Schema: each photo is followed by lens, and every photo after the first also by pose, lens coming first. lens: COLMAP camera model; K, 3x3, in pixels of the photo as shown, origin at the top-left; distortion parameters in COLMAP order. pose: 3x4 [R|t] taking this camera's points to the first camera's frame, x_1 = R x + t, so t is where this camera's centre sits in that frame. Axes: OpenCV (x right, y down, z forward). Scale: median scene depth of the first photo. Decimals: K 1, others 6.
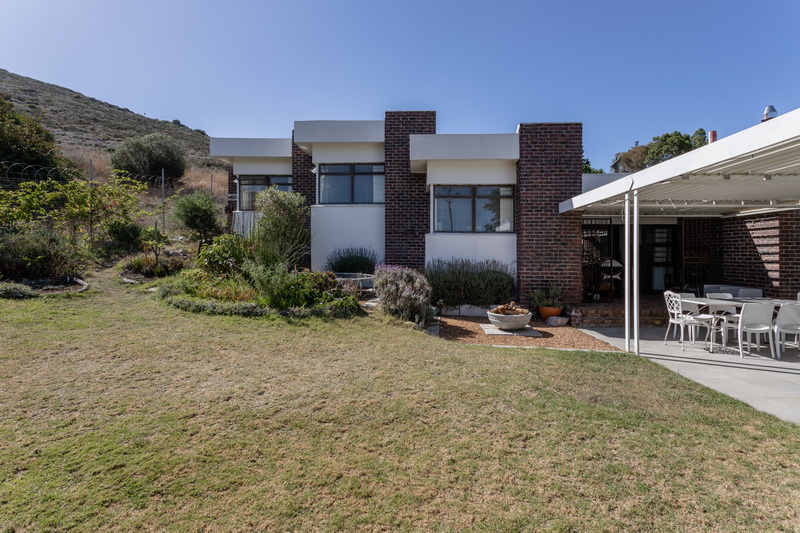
lens RADIAL K [[386.7, 0, 398.3], [0, 386.7, 251.4], [0, 0, 1]] dist [-0.002109, 0.002825]
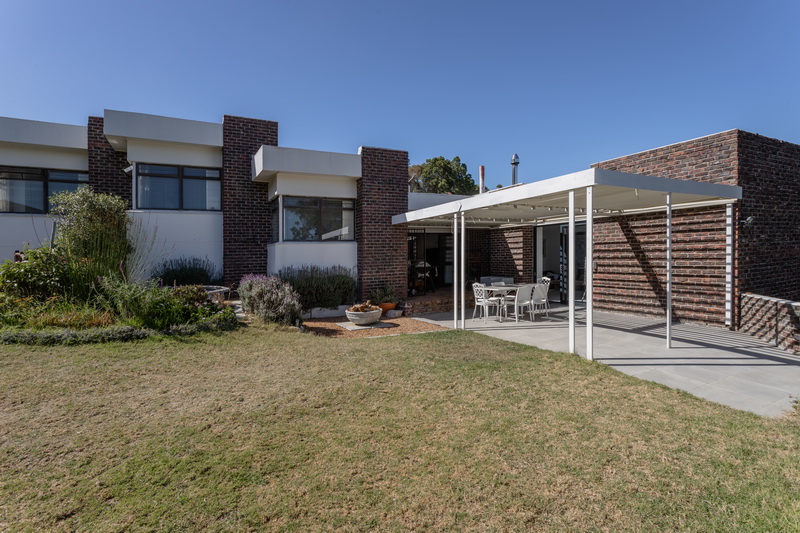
lens RADIAL K [[386.7, 0, 396.4], [0, 386.7, 264.5], [0, 0, 1]] dist [-0.002109, 0.002825]
pose [[0.863866, -0.039670, 0.502157, -0.251076], [0.028002, 0.999135, 0.030758, -0.015405], [-0.502943, -0.012509, 0.864229, -0.070915]]
